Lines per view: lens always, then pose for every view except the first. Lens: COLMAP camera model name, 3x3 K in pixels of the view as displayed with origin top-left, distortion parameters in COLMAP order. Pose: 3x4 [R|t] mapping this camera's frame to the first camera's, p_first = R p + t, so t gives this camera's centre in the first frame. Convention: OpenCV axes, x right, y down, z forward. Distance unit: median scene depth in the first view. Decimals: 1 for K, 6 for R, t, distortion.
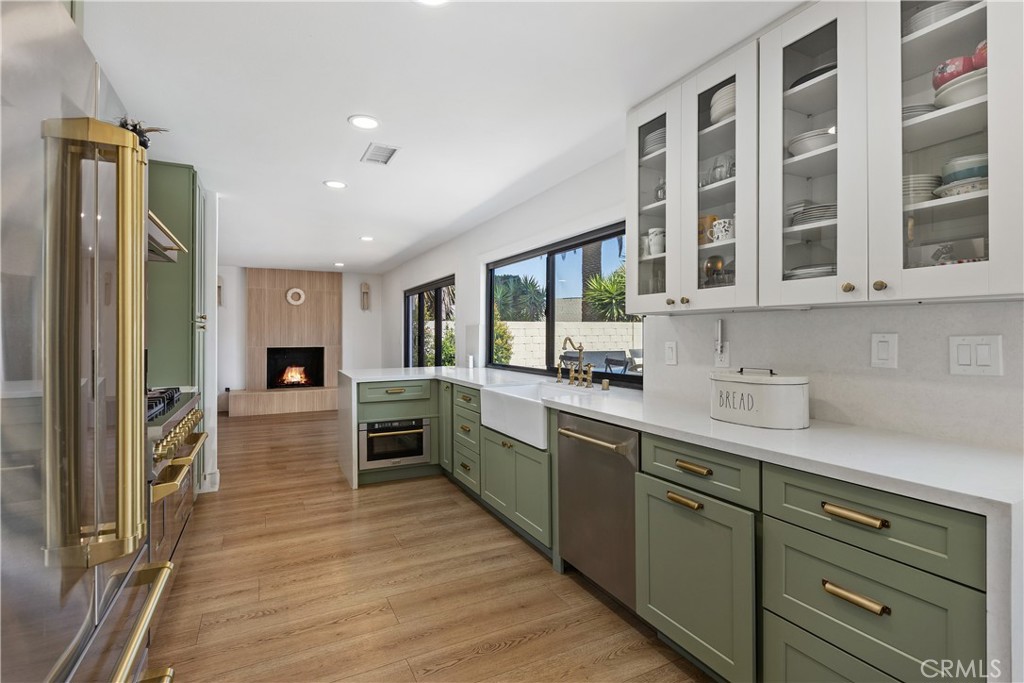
lens RADIAL K [[474.7, 0, 499.7], [0, 474.7, 332.7], [0, 0, 1]] dist [-0.003145, -0.000606]
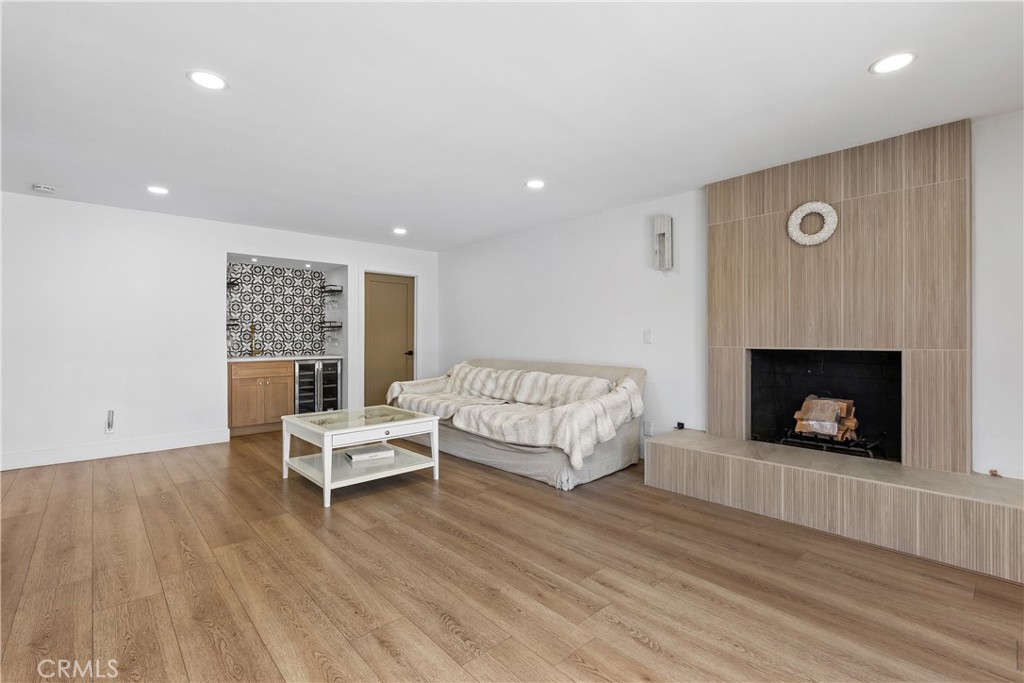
lens RADIAL K [[458.7, 0, 514.0], [0, 458.7, 328.5], [0, 0, 1]] dist [0.003864, -0.000237]
pose [[0.266702, -0.018707, -0.963597, -0.337654], [0.007435, 0.999822, -0.017352, 0.048936], [0.963750, -0.002537, 0.266794, 1.782536]]
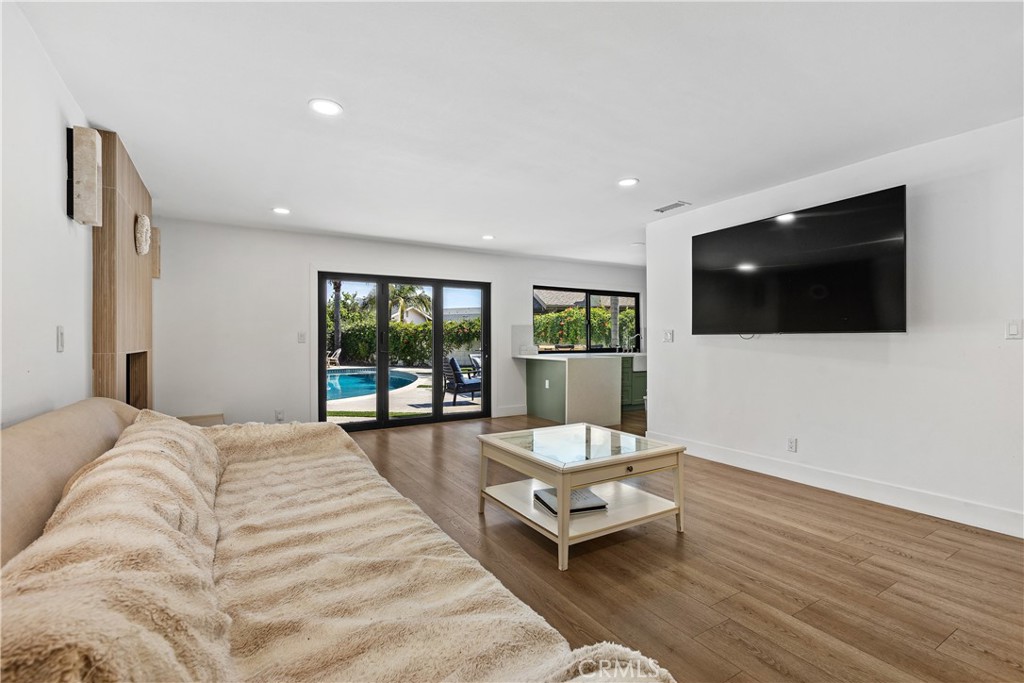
lens RADIAL K [[458.7, 0, 511.3], [0, 458.7, 338.0], [0, 0, 1]] dist [0.003864, -0.000237]
pose [[-0.089687, 0.005005, 0.995957, -2.357512], [-0.002910, 0.999982, -0.005287, 0.048154], [-0.995966, -0.003373, -0.089670, 1.922538]]
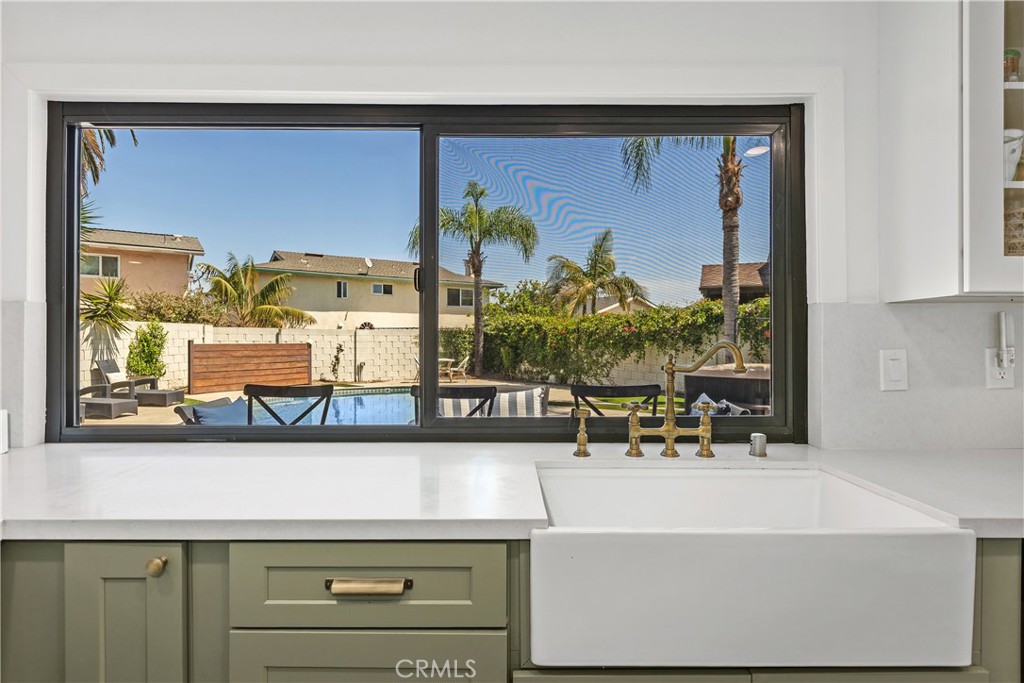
lens RADIAL K [[547.1, 0, 510.6], [0, 547.1, 339.2], [0, 0, 1]] dist [0.014591, 0.000645]
pose [[0.431761, 0.003451, 0.901981, -0.355191], [-0.004813, 0.999987, -0.001522, 0.008448], [-0.901975, -0.003684, 0.431772, 0.945137]]
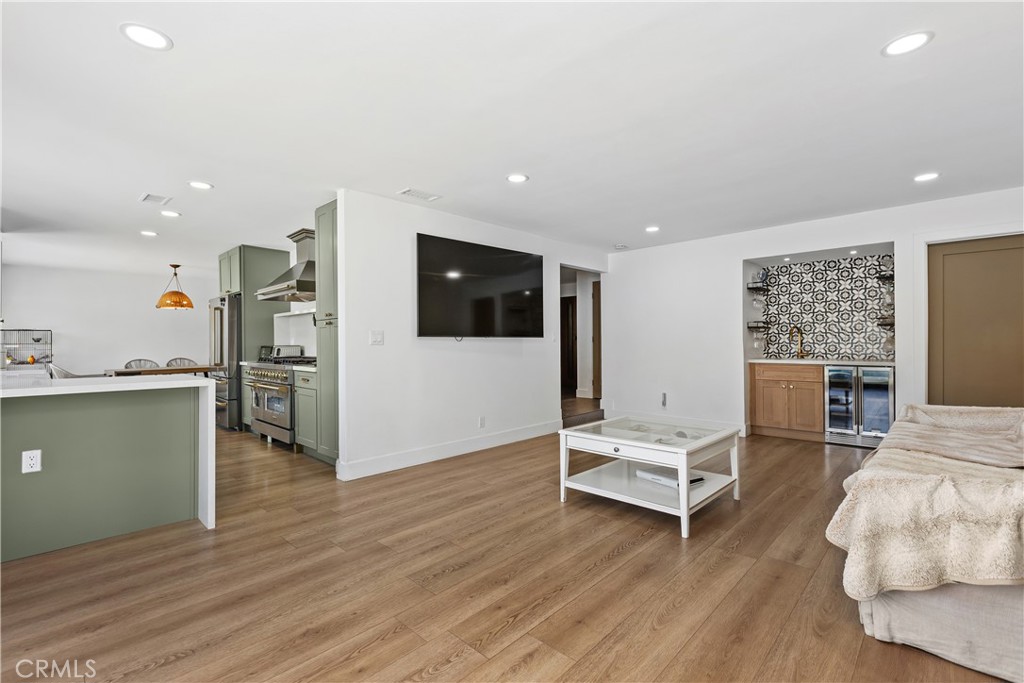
lens RADIAL K [[458.7, 0, 509.1], [0, 458.7, 340.8], [0, 0, 1]] dist [0.003864, -0.000237]
pose [[-0.942335, 0.007088, -0.334597, -0.771639], [0.010504, 0.999910, -0.008402, 0.054677], [0.334507, -0.011433, -0.942324, 2.601936]]
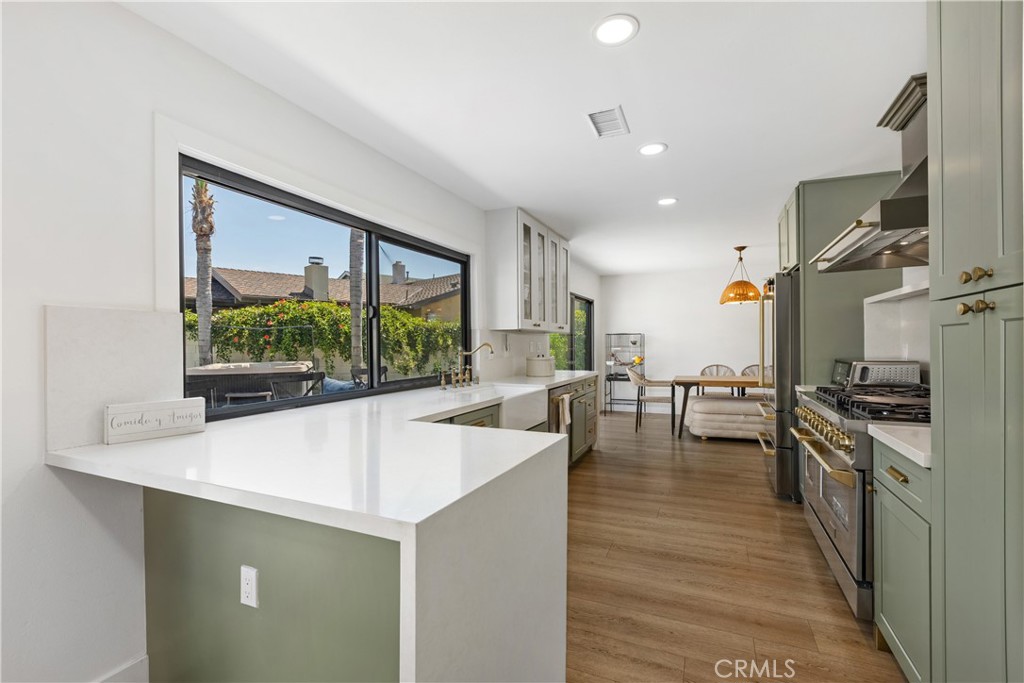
lens RADIAL K [[458.7, 0, 512.2], [0, 458.7, 344.4], [0, 0, 1]] dist [0.003864, -0.000237]
pose [[-0.642876, 0.003409, 0.765963, -0.766008], [0.003860, 0.999992, -0.001211, 0.013978], [-0.765960, 0.002178, -0.642884, 1.657361]]
